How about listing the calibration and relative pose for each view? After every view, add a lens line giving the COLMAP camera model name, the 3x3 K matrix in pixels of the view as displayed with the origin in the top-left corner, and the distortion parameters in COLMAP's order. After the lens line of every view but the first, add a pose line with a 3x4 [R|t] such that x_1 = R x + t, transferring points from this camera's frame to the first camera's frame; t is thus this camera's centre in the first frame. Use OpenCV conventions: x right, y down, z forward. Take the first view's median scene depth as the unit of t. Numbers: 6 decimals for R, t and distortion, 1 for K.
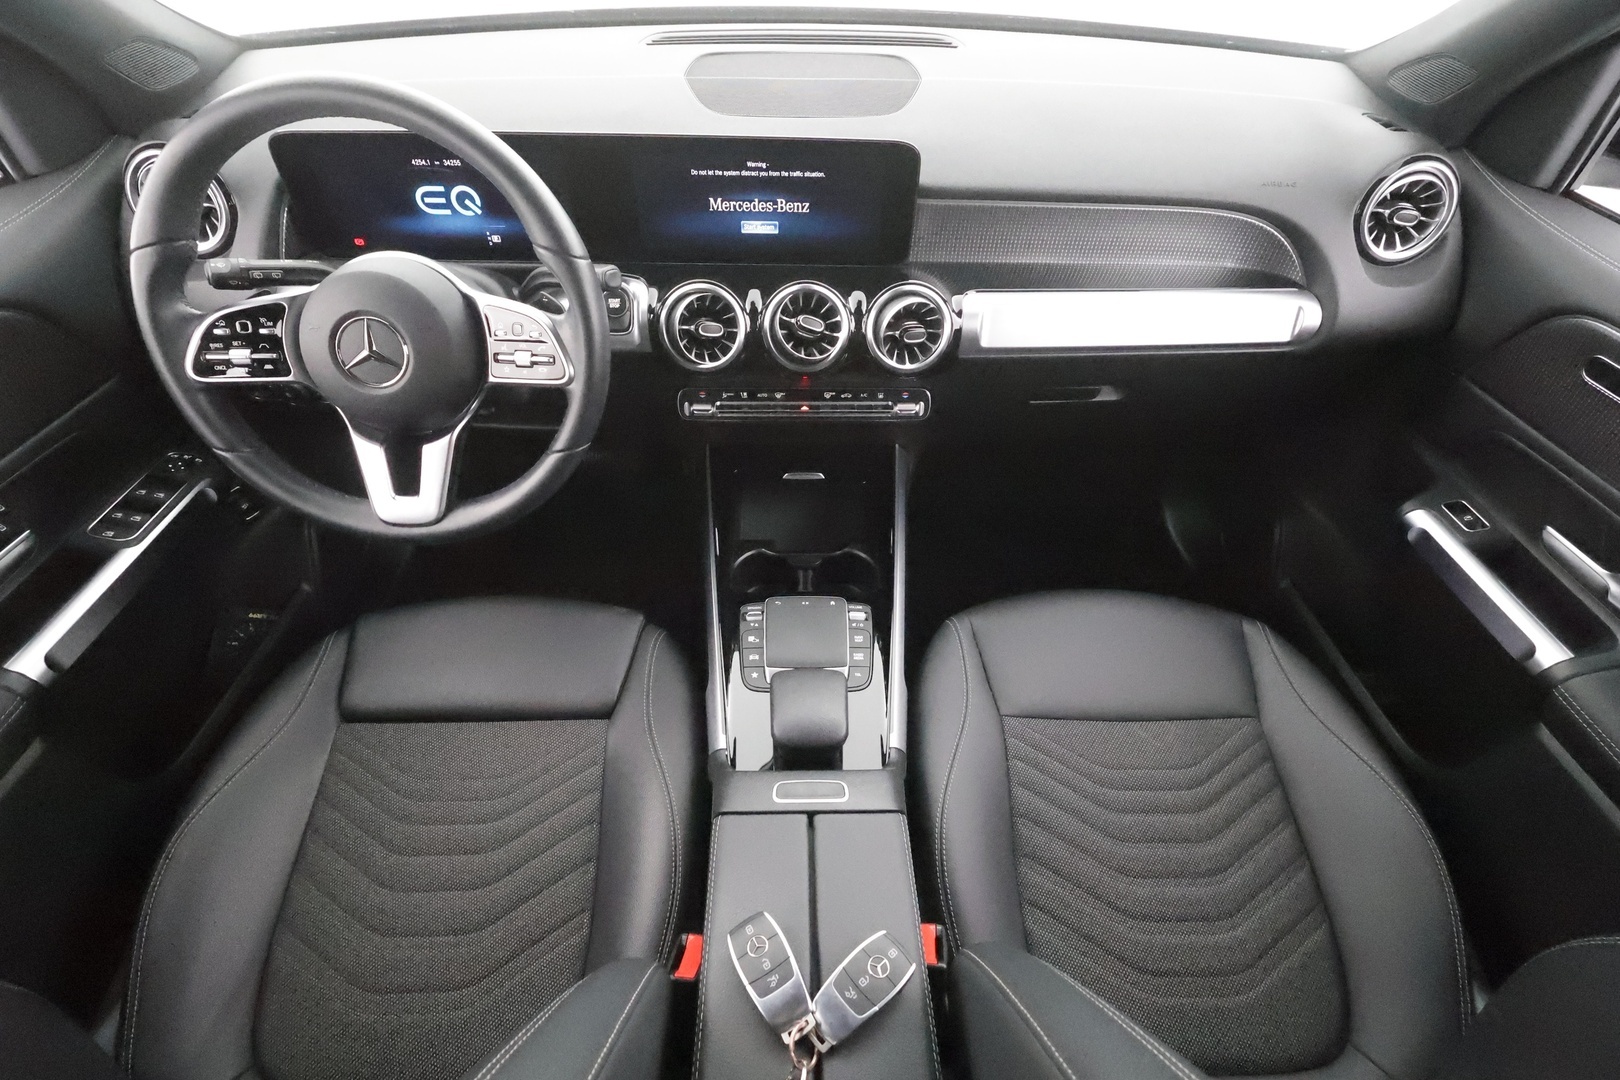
lens RADIAL K [[763.2, 0, 807.4], [0, 763.2, 543.8], [0, 0, 1]] dist [-0.000982, 0.002110]
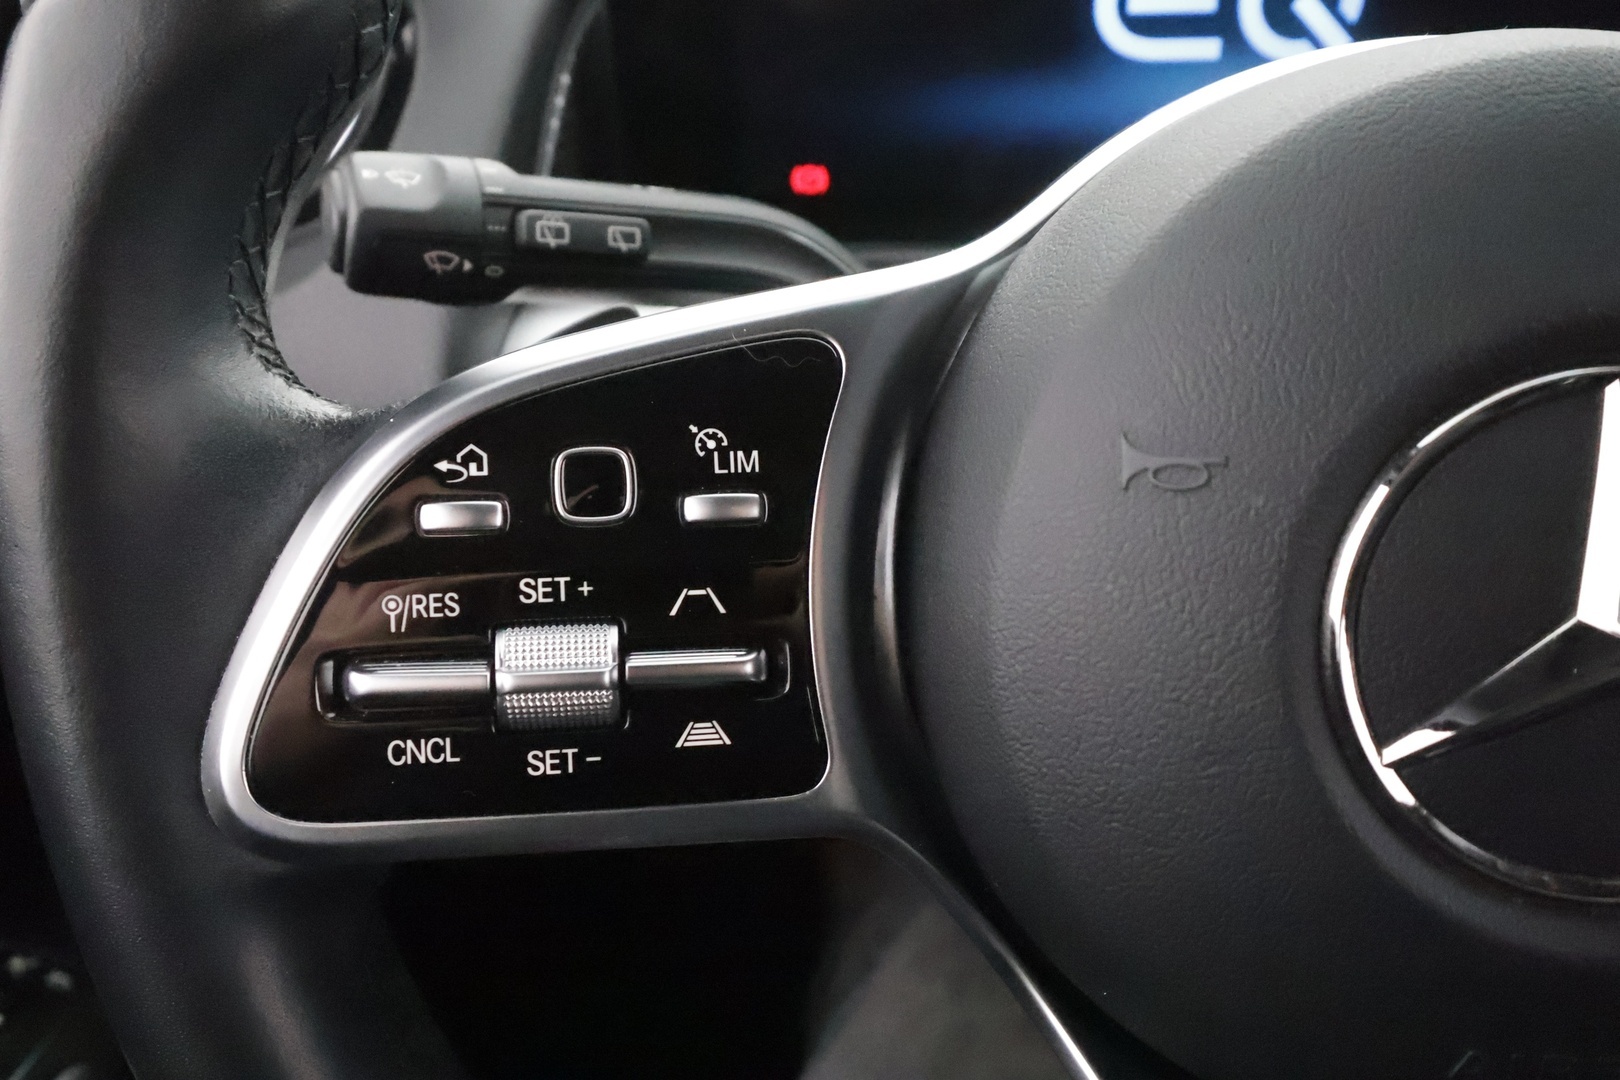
lens RADIAL K [[1303.0, 0, 806.1], [0, 1303.0, 539.1], [0, 0, 1]] dist [0.016728, -0.009453]
pose [[0.994160, -0.011265, -0.107331, -0.567851], [-0.014132, 0.972384, -0.232959, -0.180944], [0.106991, 0.233116, 0.966545, 0.640700]]
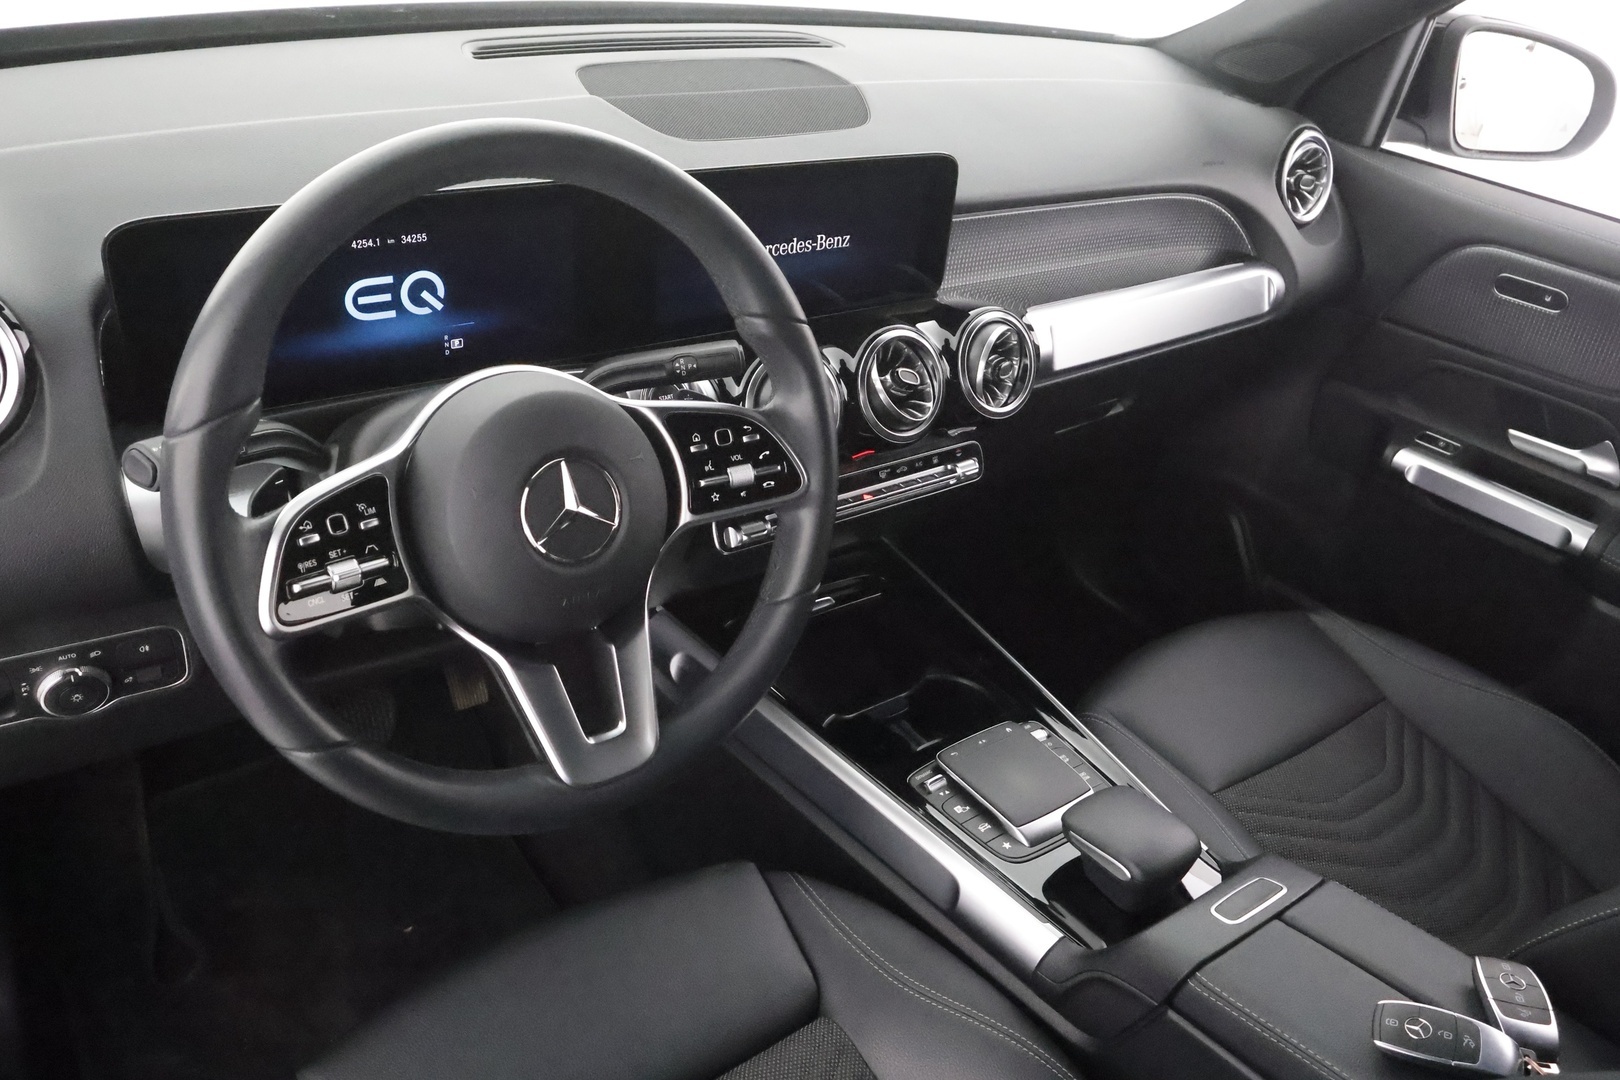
lens RADIAL K [[1303.0, 0, 822.0], [0, 1303.0, 531.8], [0, 0, 1]] dist [0.016728, -0.009453]
pose [[0.800250, -0.237882, 0.550465, -0.845273], [0.343650, 0.934190, -0.095881, -0.047005], [-0.491430, 0.265896, 0.829334, -0.009887]]
